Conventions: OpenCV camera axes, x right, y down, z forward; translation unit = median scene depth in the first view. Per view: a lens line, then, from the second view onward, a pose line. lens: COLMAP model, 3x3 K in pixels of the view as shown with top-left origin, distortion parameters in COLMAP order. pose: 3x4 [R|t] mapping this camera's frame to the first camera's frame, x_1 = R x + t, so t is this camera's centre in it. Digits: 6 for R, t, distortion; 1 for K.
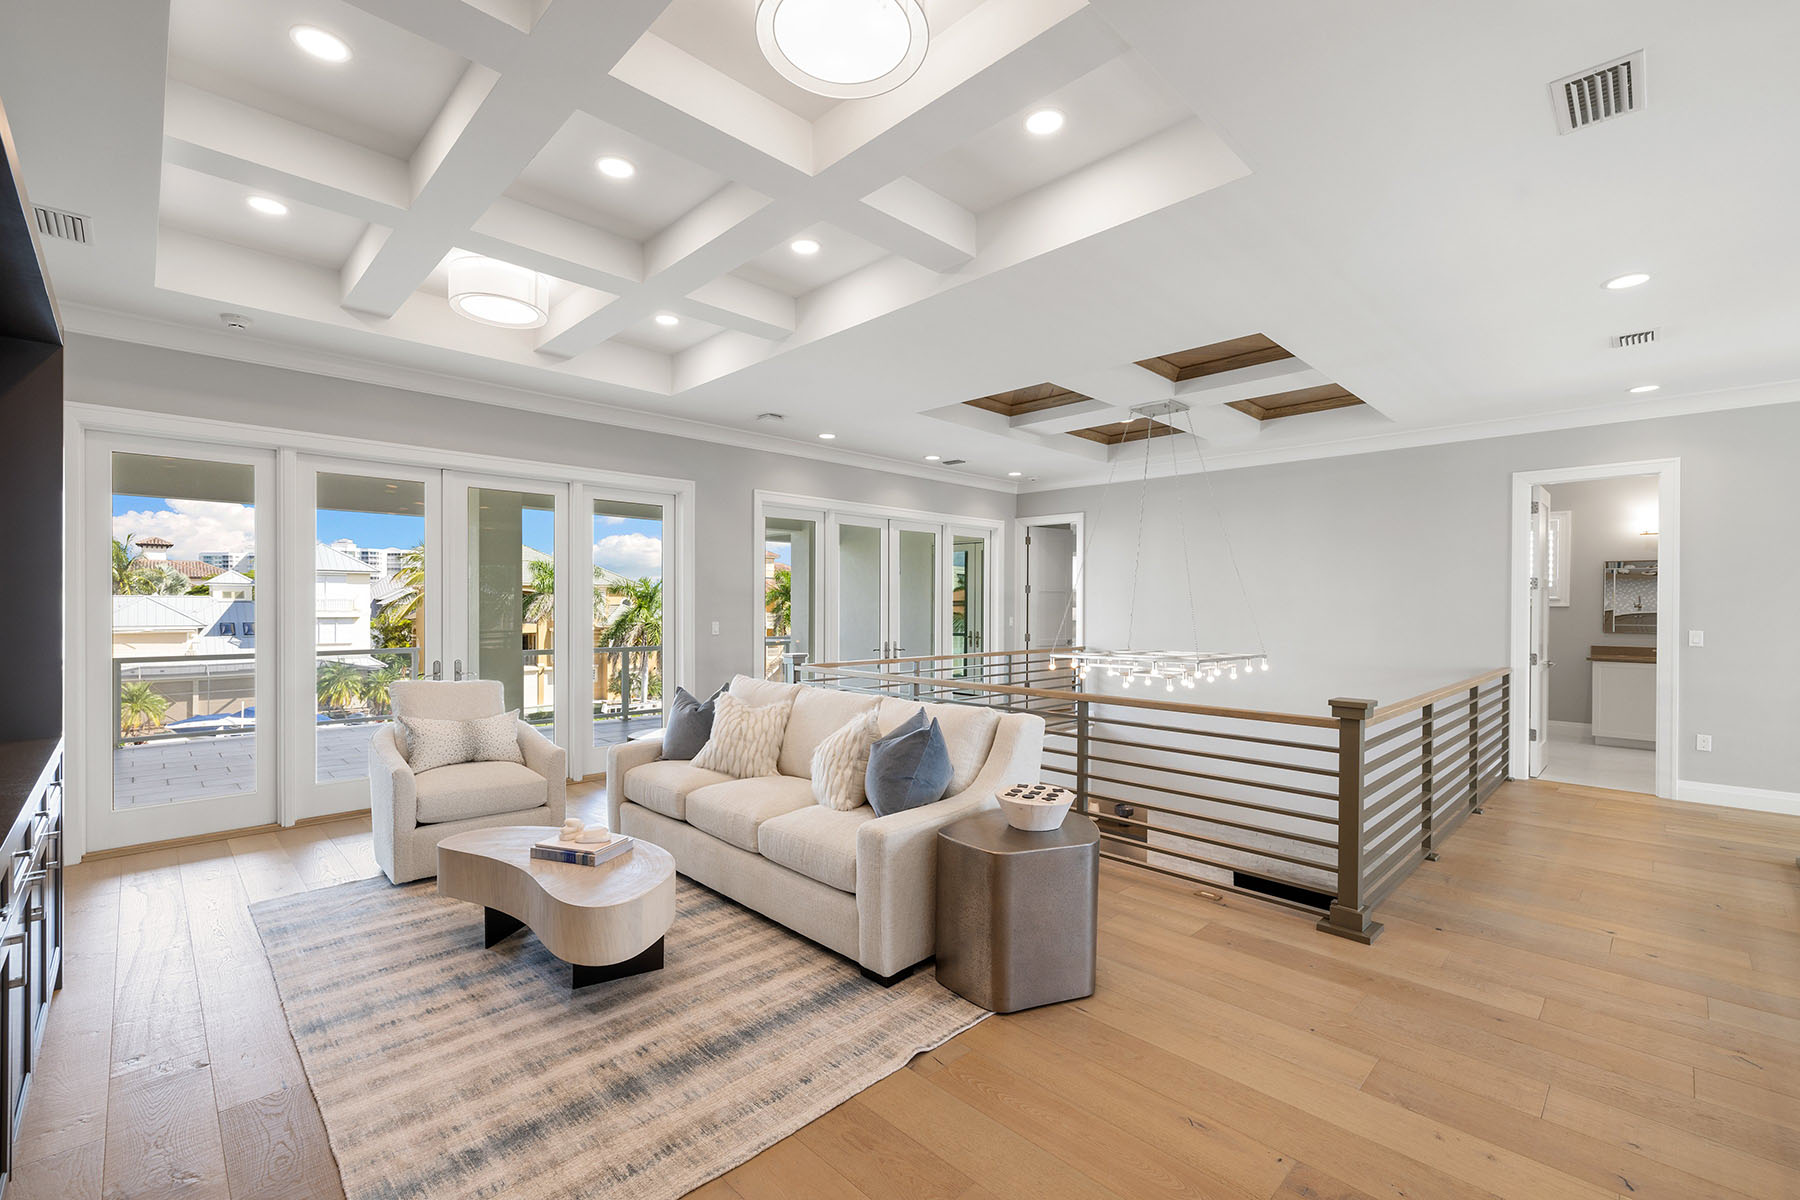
lens RADIAL K [[770.5, 0, 890.8], [0, 770.5, 598.7], [0, 0, 1]] dist [-0.000501, -0.000080]
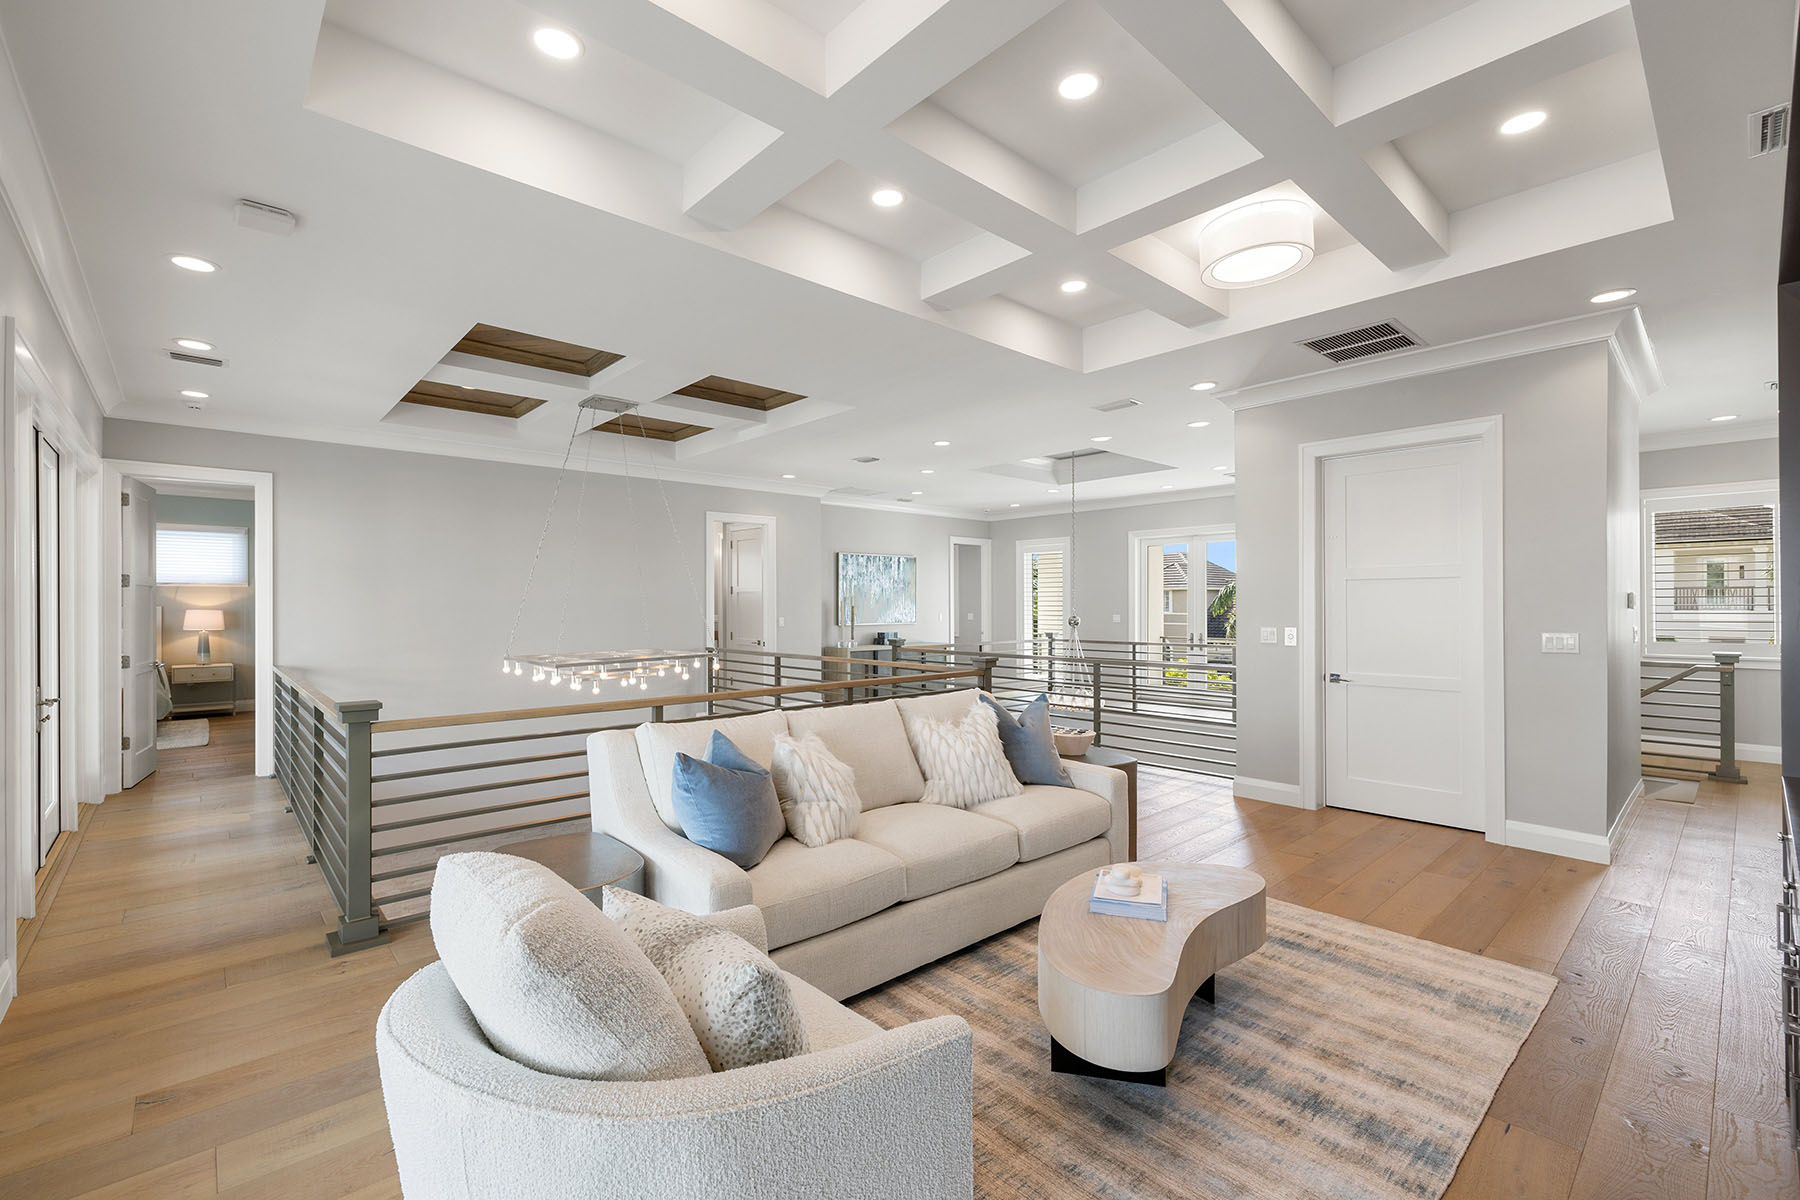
lens RADIAL K [[770.5, 0, 890.8], [0, 770.5, 598.7], [0, 0, 1]] dist [-0.000501, -0.000080]
pose [[0.040934, 0.000019, 0.999162, -0.972352], [-0.006516, 0.999979, 0.000248, -0.001085], [-0.999141, -0.006521, 0.040933, 0.952208]]
